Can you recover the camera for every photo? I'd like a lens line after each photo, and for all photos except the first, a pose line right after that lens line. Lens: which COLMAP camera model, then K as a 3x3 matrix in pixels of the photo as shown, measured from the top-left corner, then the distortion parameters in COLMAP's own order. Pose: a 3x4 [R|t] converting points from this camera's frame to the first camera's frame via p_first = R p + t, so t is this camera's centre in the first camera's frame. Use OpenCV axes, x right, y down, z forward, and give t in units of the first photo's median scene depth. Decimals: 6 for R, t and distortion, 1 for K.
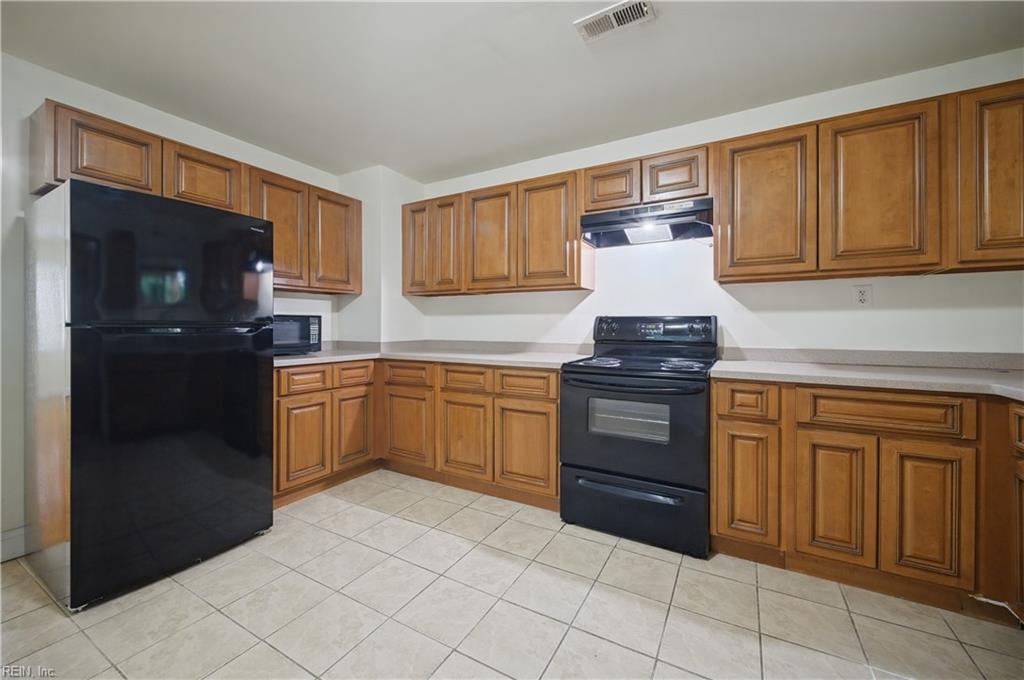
lens RADIAL K [[407.2, 0, 512.1], [0, 407.2, 329.2], [0, 0, 1]] dist [-0.002052, 0.000076]
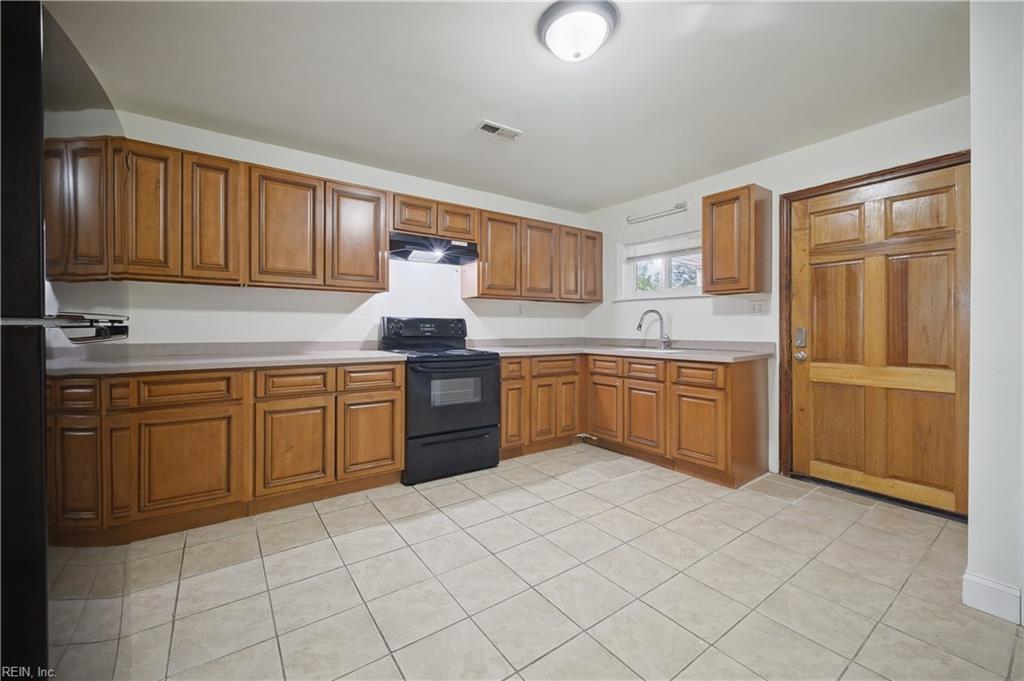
lens RADIAL K [[407.2, 0, 512.1], [0, 407.2, 329.7], [0, 0, 1]] dist [-0.002052, 0.000076]
pose [[0.418493, -0.006439, 0.908197, -0.811382], [0.000499, 0.999976, 0.006859, -0.002095], [-0.908220, -0.002417, 0.418486, 0.202450]]
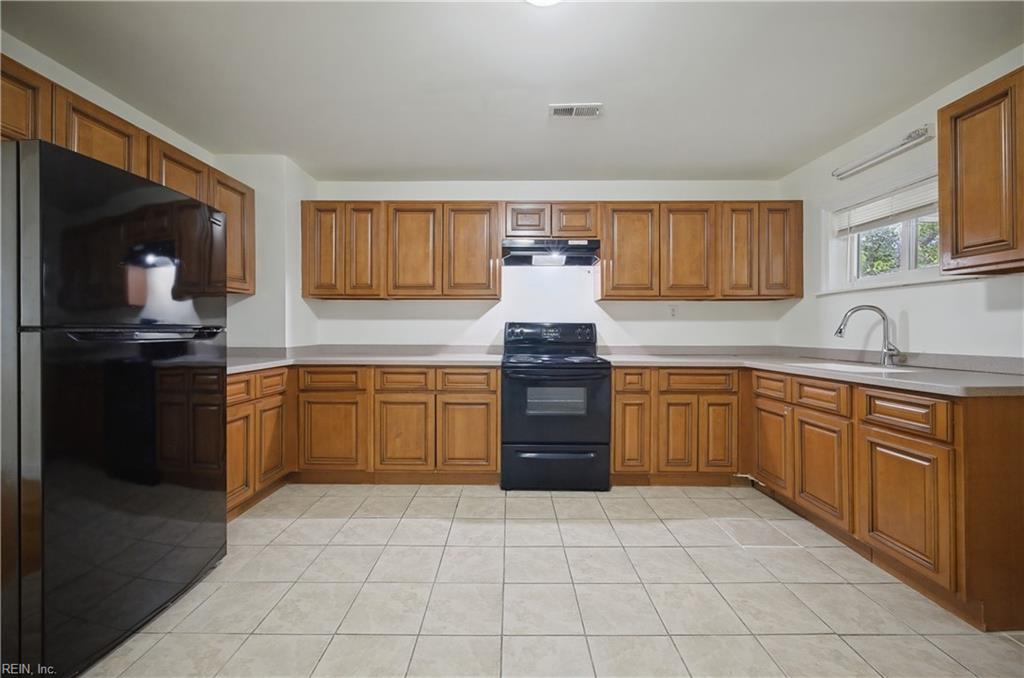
lens RADIAL K [[406.5, 0, 512.7], [0, 406.5, 332.4], [0, 0, 1]] dist [-0.000915, -0.000184]
pose [[0.868563, -0.001720, 0.495576, -0.436552], [0.001978, 0.999998, 0.000004, -0.001848], [-0.495575, 0.000977, 0.868565, -0.074900]]
